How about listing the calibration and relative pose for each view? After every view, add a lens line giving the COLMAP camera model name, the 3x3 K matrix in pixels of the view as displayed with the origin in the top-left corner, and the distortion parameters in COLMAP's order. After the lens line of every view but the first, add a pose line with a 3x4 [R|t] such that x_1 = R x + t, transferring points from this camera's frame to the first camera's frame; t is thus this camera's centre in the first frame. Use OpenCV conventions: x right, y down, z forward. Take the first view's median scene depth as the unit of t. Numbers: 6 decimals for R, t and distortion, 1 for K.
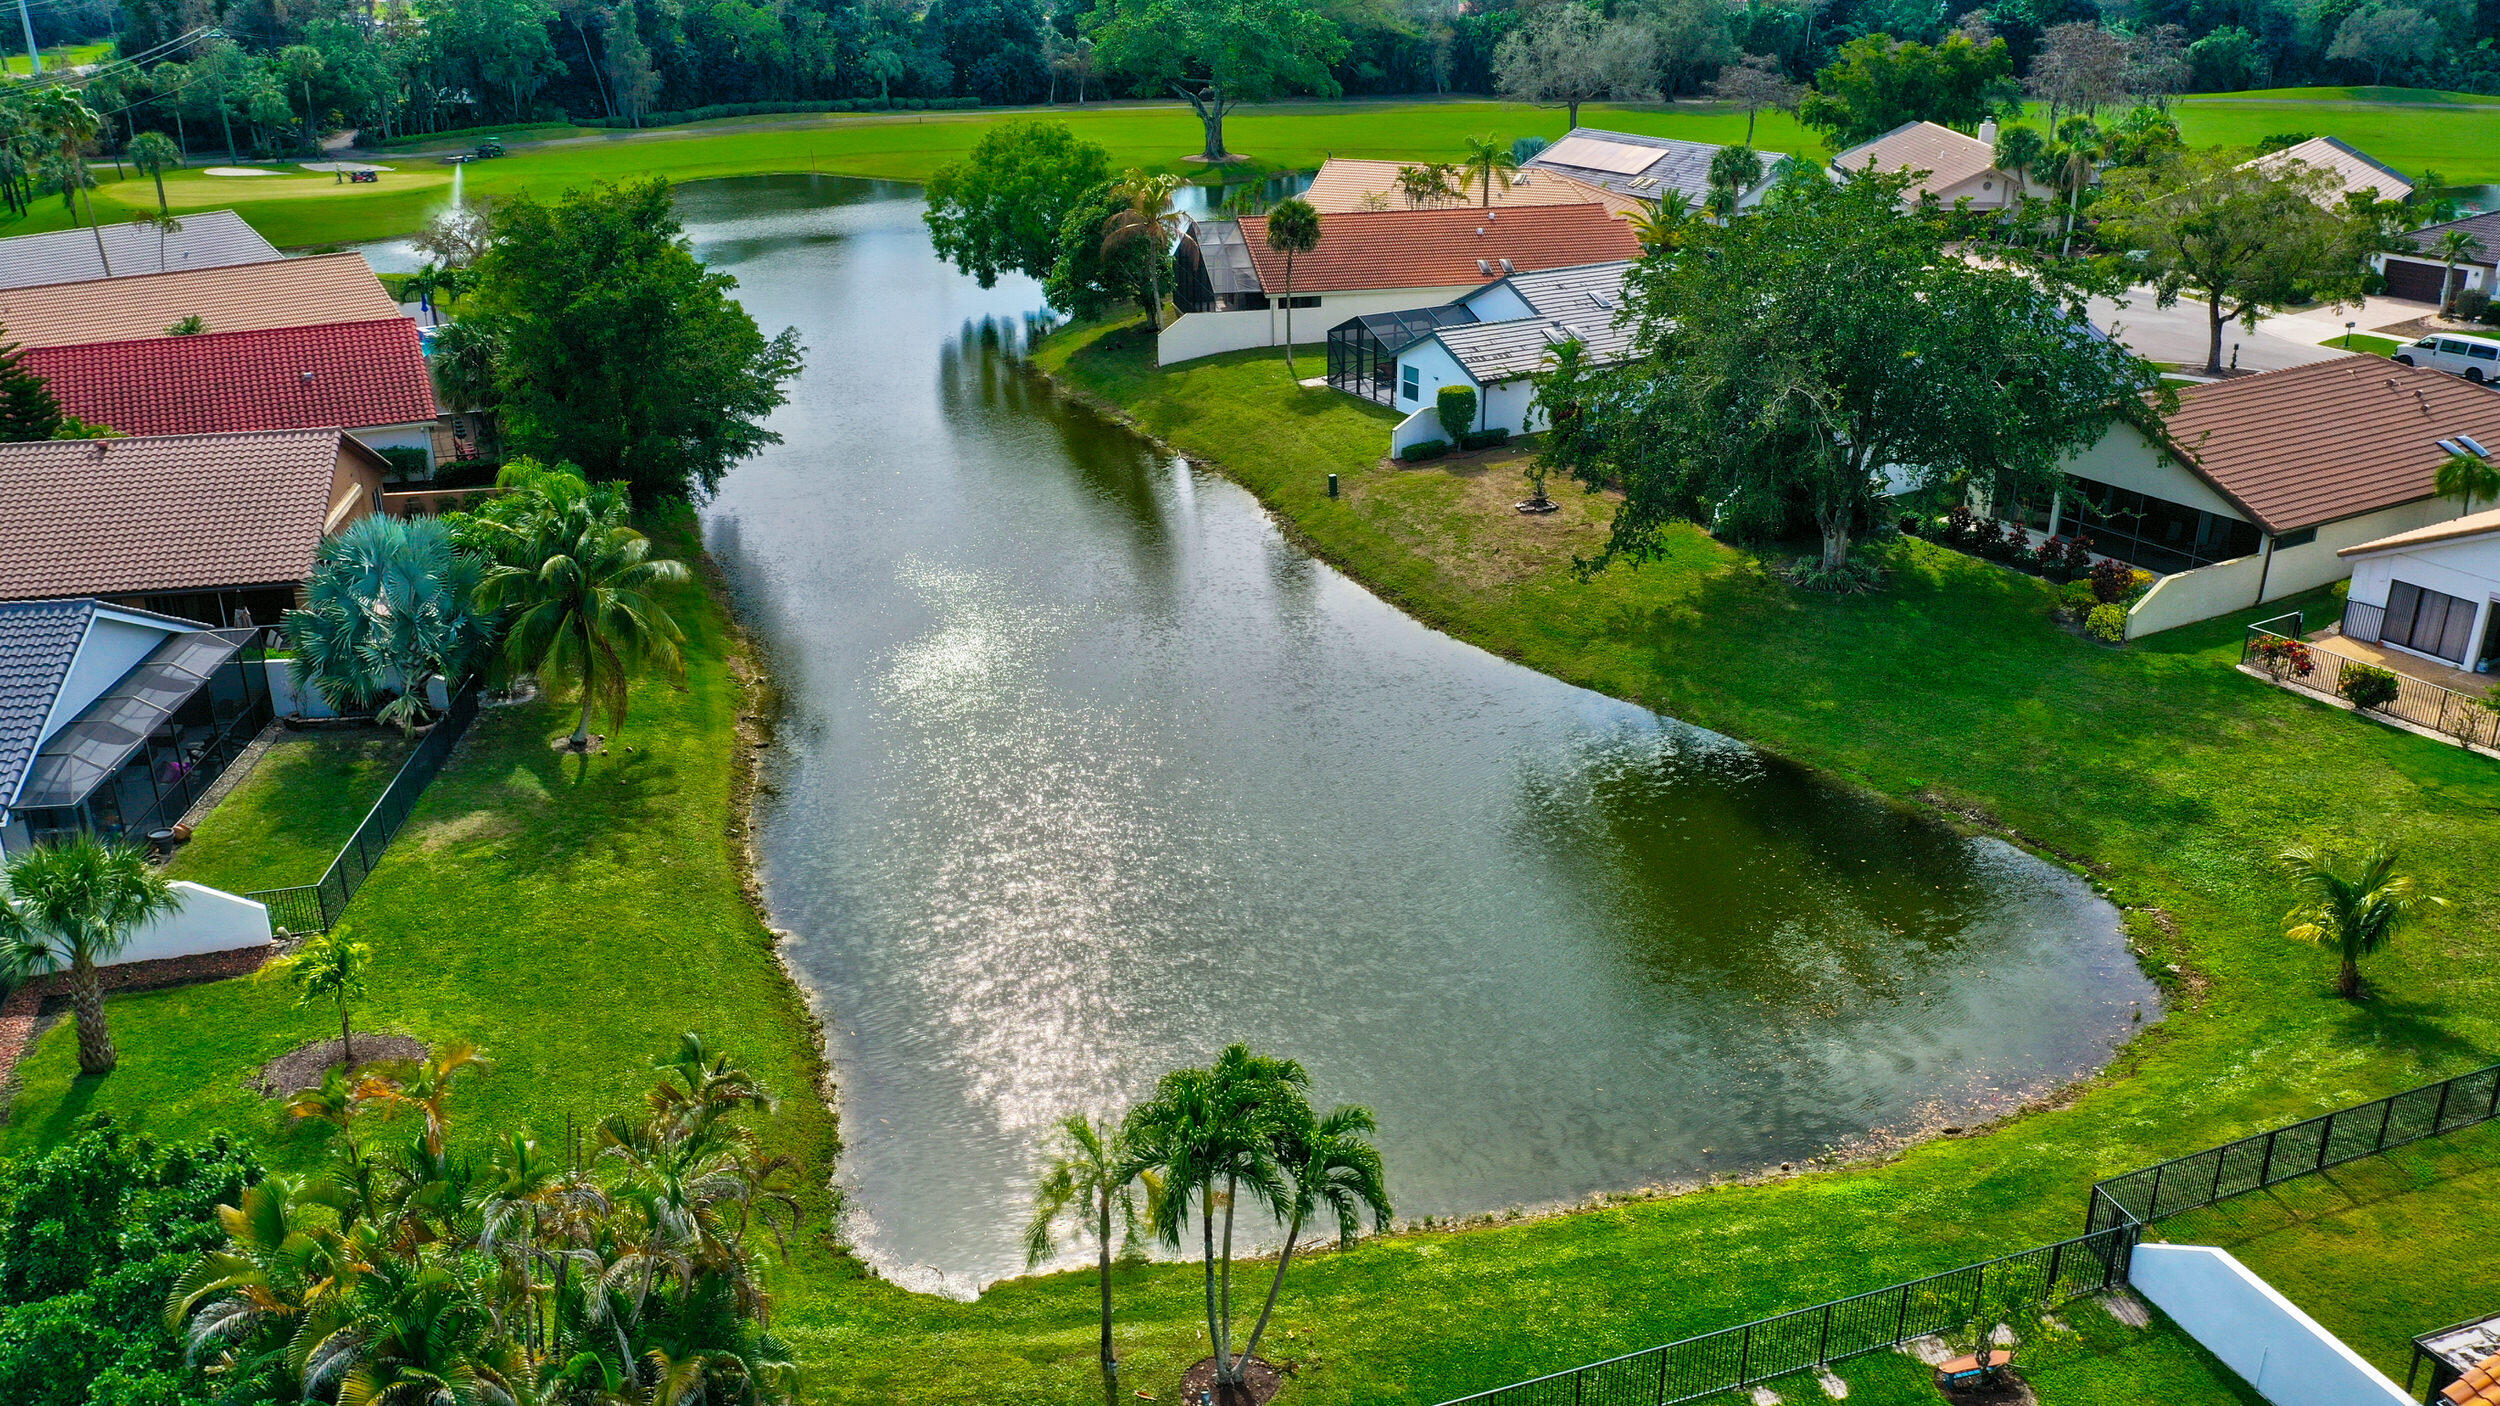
lens RADIAL K [[1946.5, 0, 1250.0], [0, 1946.5, 703.0], [0, 0, 1]] dist [-0.008698, 0.004400]
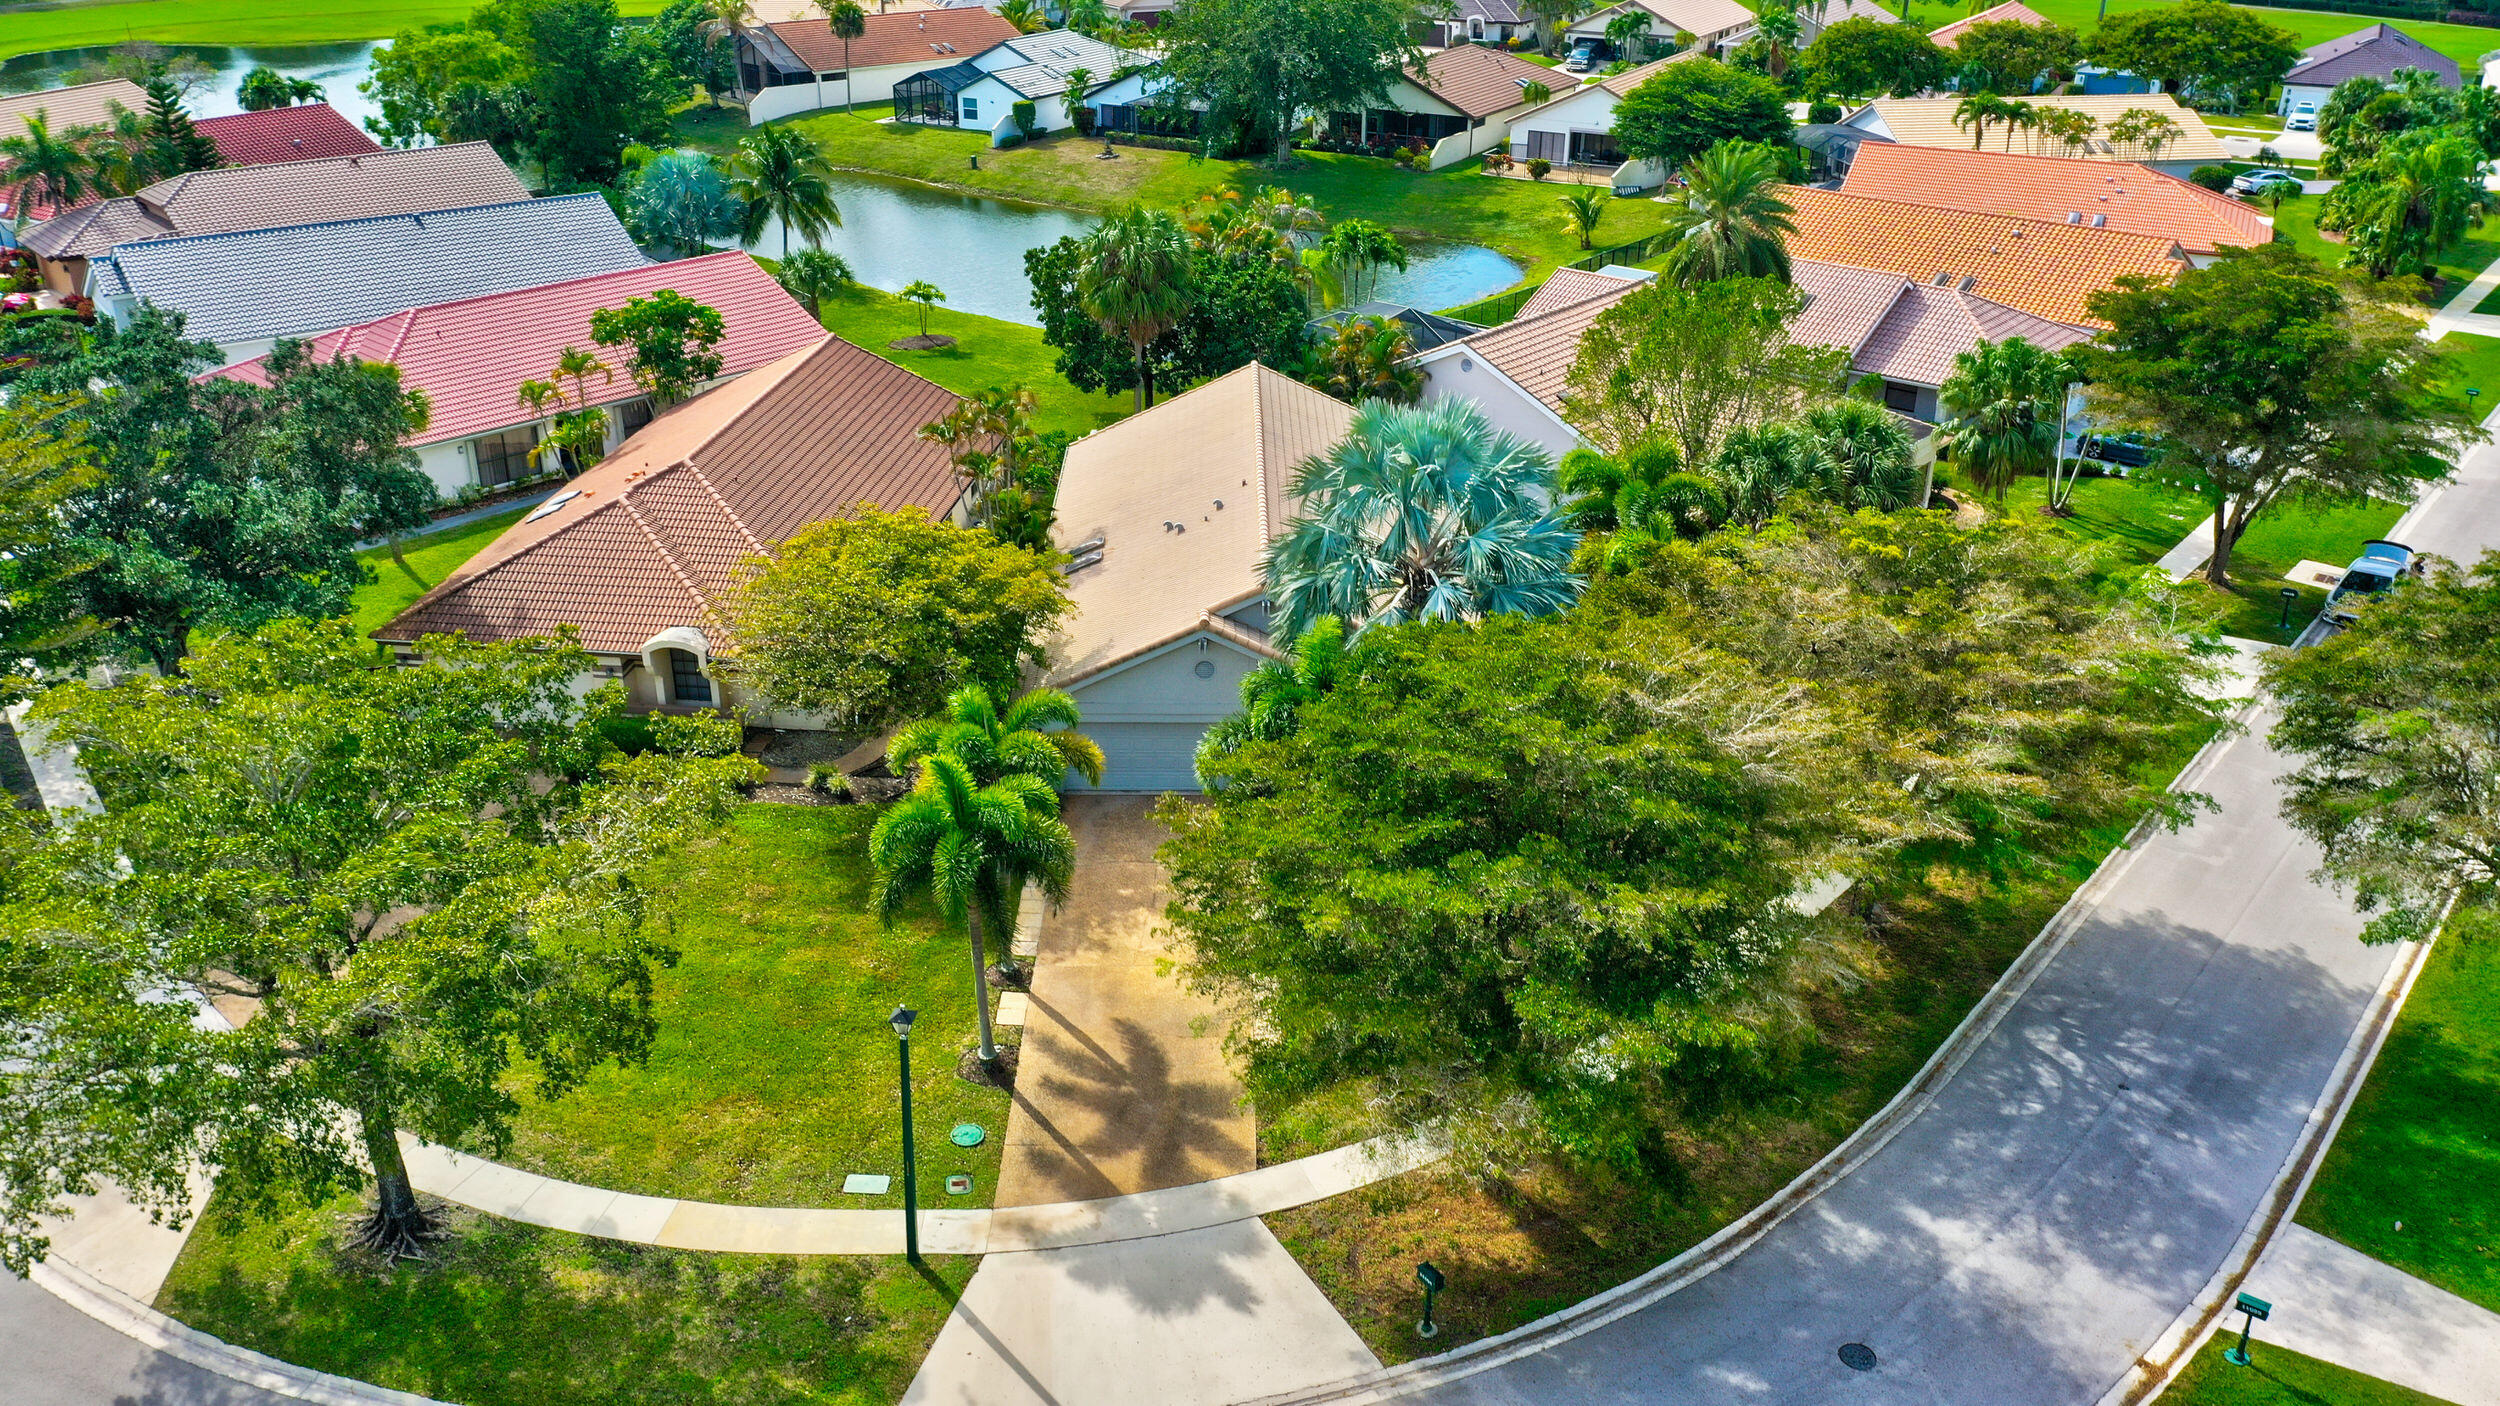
lens RADIAL K [[1946.5, 0, 1250.0], [0, 1946.5, 703.0], [0, 0, 1]] dist [-0.008698, 0.004400]
pose [[0.859398, -0.206419, 0.467789, -0.251538], [0.182345, 0.978461, 0.096766, 0.089542], [-0.477688, 0.002139, 0.878527, -0.231860]]
